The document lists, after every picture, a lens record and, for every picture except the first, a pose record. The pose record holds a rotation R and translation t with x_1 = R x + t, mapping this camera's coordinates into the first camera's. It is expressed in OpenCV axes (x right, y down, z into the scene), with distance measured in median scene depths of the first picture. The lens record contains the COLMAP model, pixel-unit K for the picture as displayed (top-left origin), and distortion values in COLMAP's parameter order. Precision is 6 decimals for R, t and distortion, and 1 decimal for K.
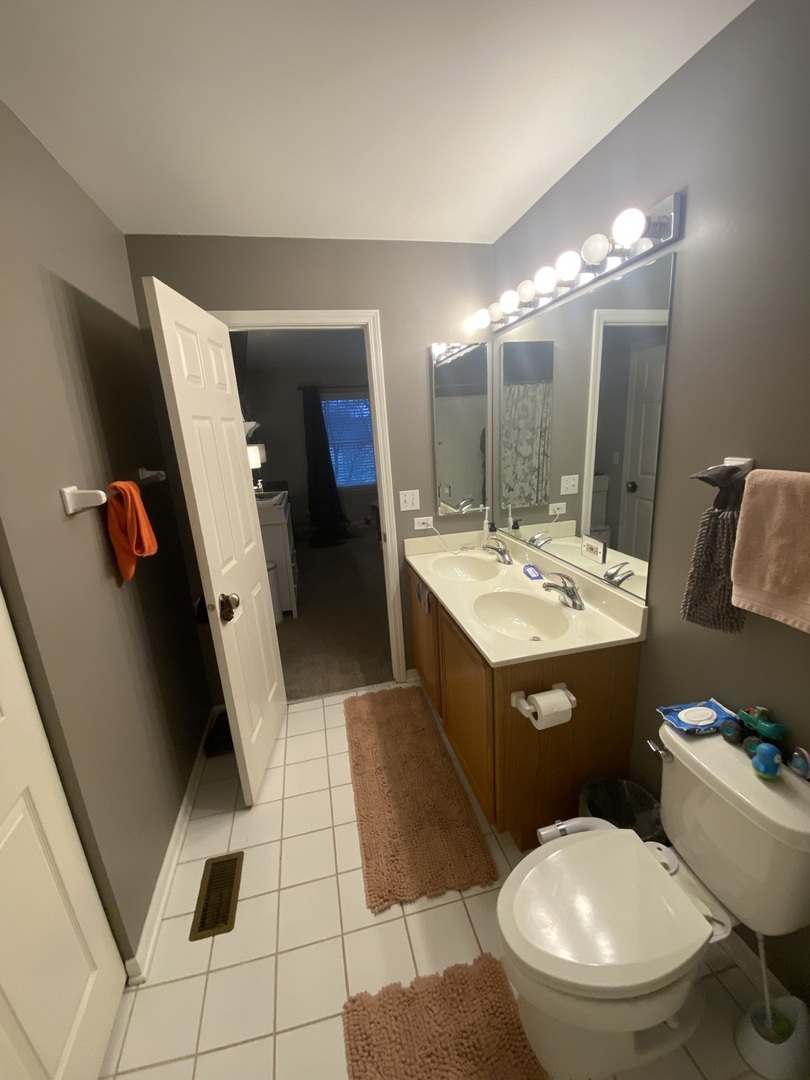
lens RADIAL K [[438.9, 0, 405.0], [0, 438.9, 540.0], [0, 0, 1]] dist [0.015507, -0.017157]
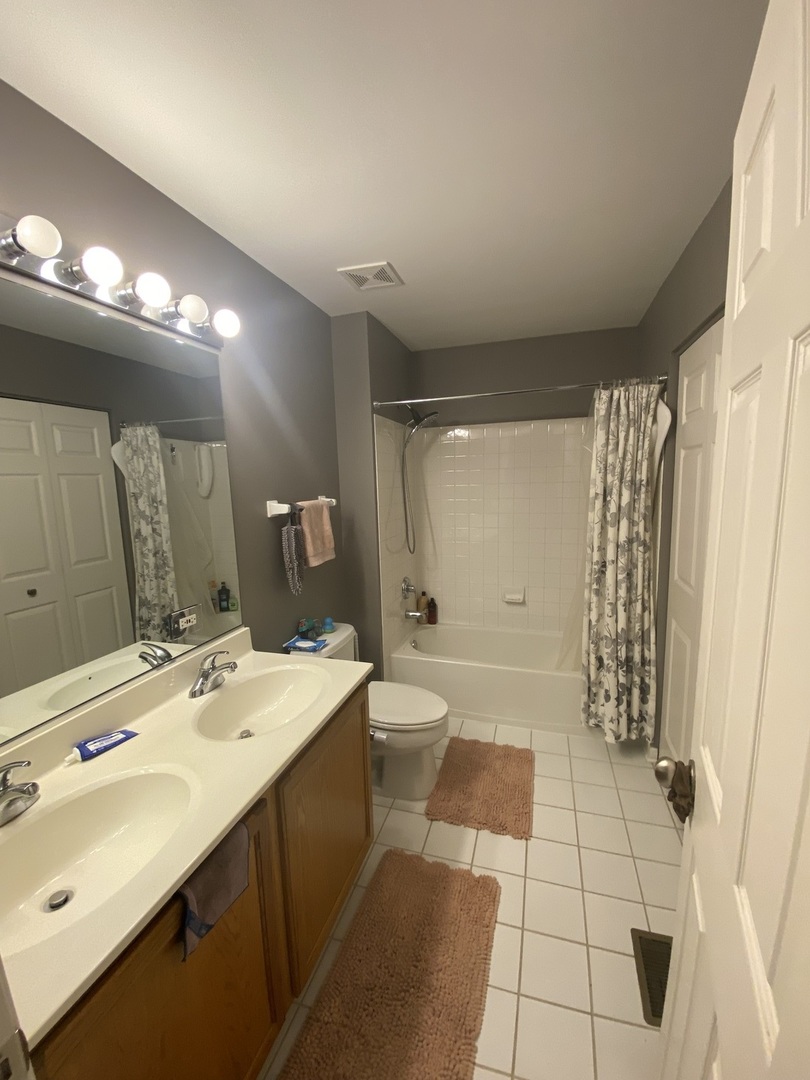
lens RADIAL K [[438.9, 0, 405.0], [0, 438.9, 540.0], [0, 0, 1]] dist [0.015507, -0.017157]
pose [[-0.859122, 0.016890, 0.511492, -0.445810], [0.207069, 0.925462, 0.317242, -0.354523], [-0.468009, 0.378463, -0.798582, 1.613633]]
